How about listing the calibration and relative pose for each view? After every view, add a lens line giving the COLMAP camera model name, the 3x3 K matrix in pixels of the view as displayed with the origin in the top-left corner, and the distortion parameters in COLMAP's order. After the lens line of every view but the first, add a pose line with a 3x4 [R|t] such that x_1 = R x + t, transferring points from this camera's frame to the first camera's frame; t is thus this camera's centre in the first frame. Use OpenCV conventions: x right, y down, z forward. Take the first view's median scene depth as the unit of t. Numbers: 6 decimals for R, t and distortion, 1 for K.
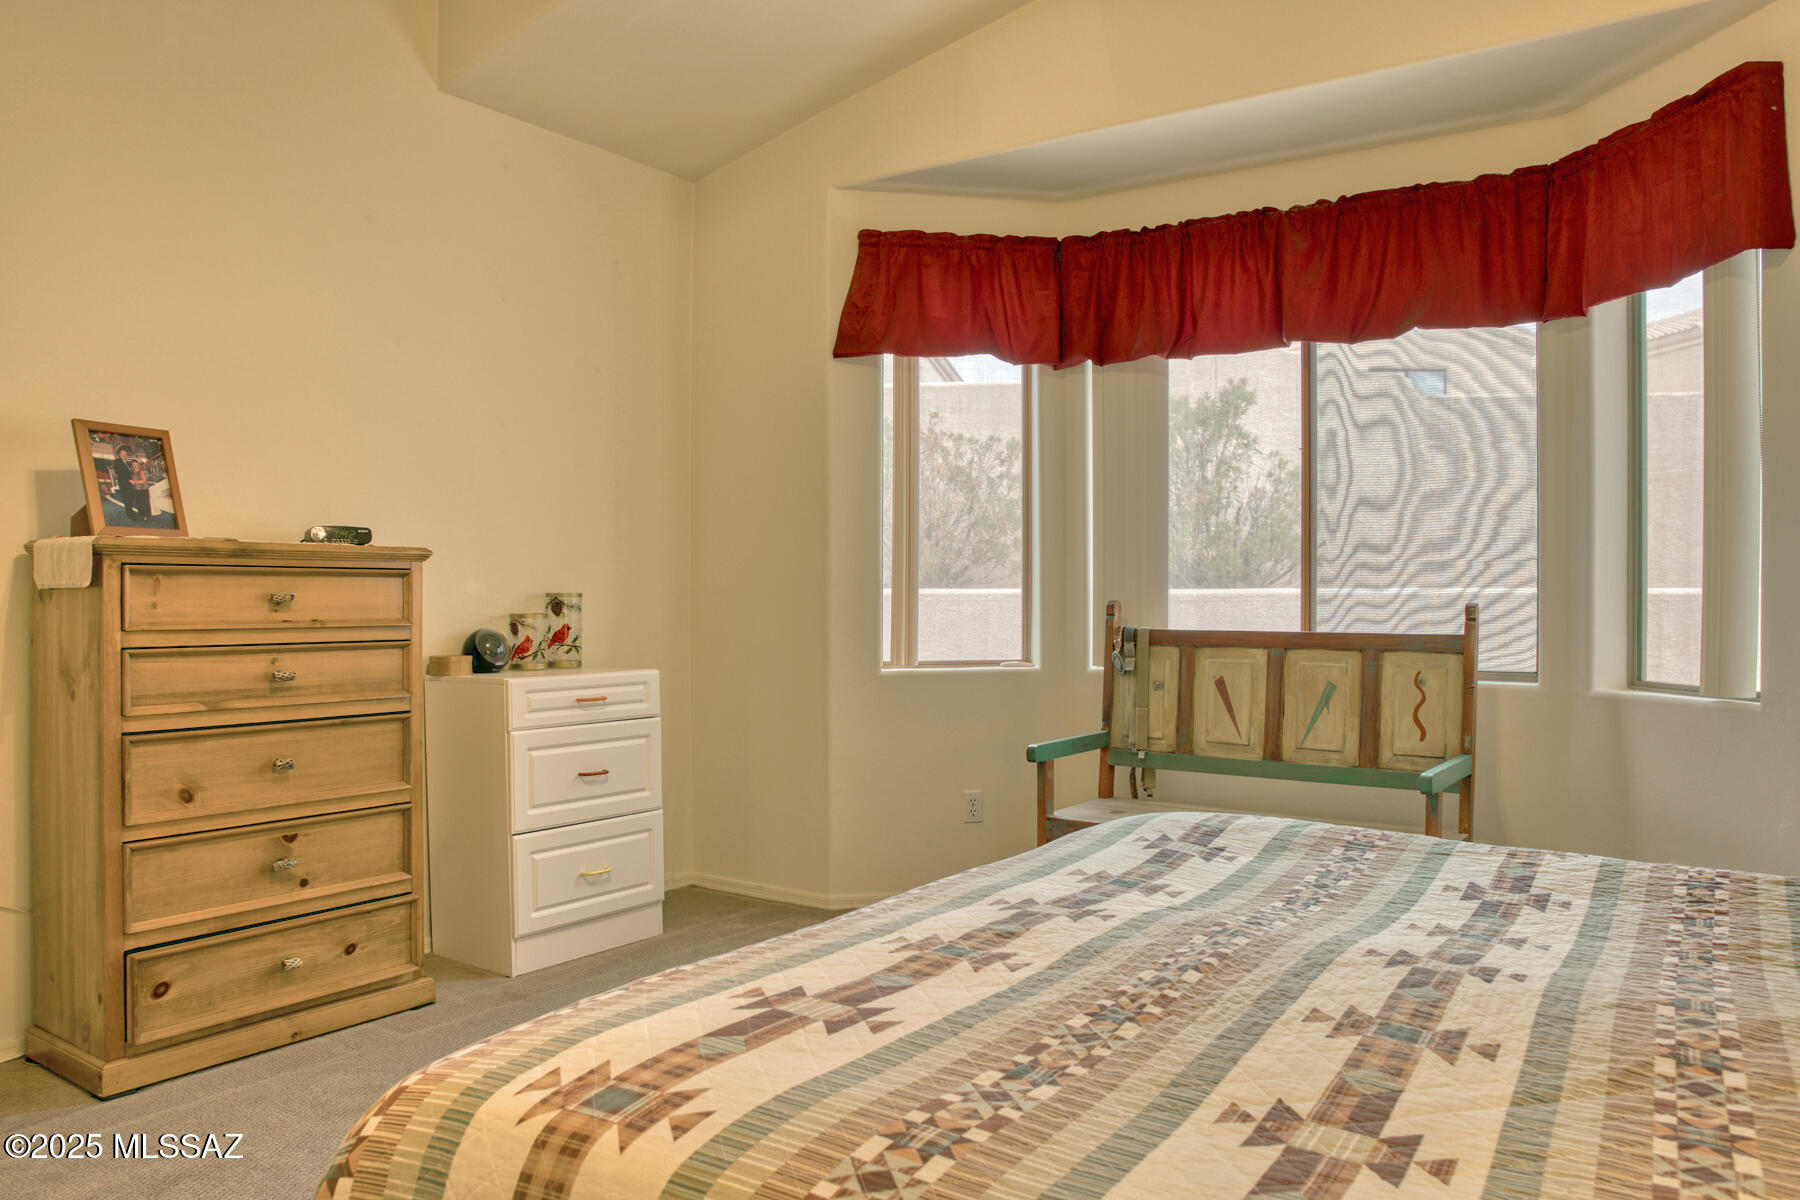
lens RADIAL K [[1269.2, 0, 894.9], [0, 1269.2, 597.1], [0, 0, 1]] dist [-0.093133, 0.055493]
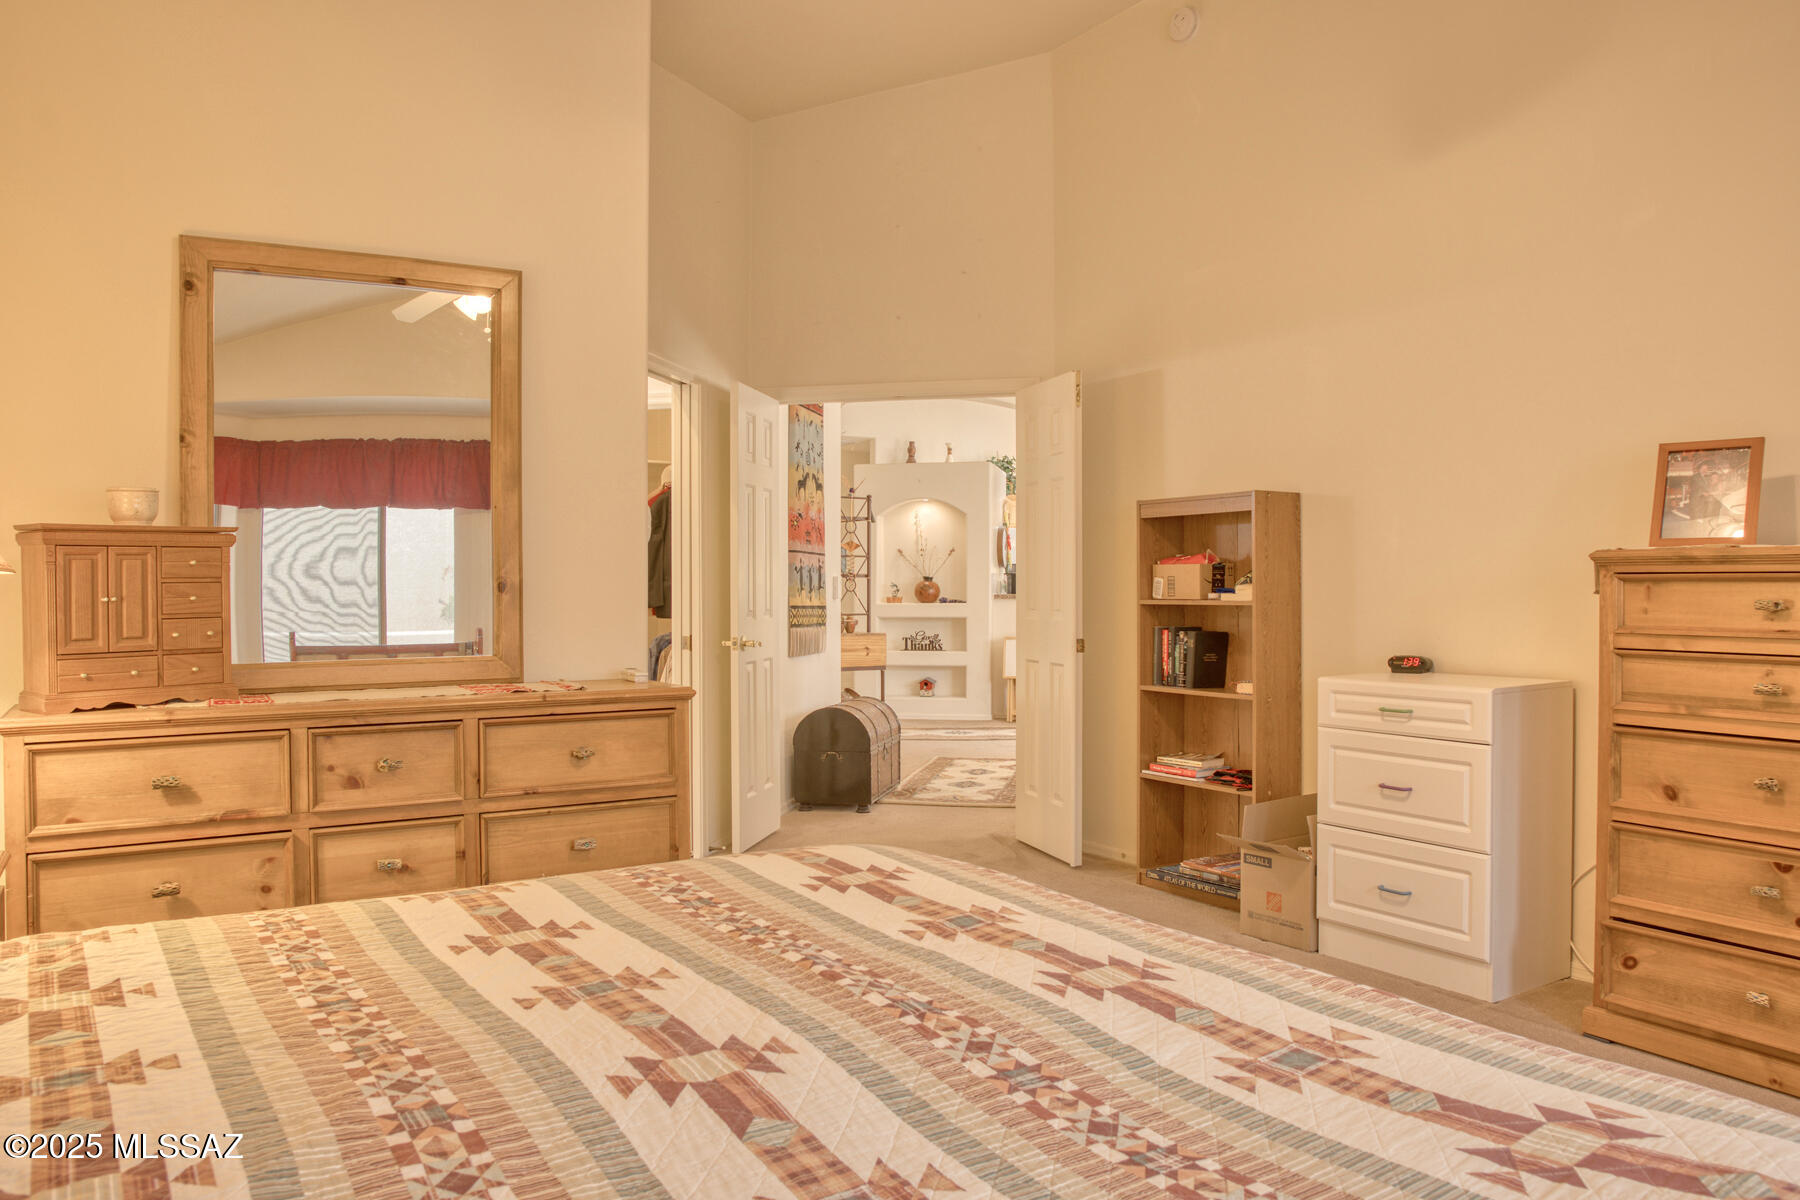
lens RADIAL K [[1269.2, 0, 900.9], [0, 1269.2, 607.7], [0, 0, 1]] dist [-0.093133, 0.055493]
pose [[-0.401482, 0.007654, -0.915835, 1.591897], [-0.002689, 0.999951, 0.009536, -0.011913], [0.915863, 0.006291, -0.401441, 2.027504]]
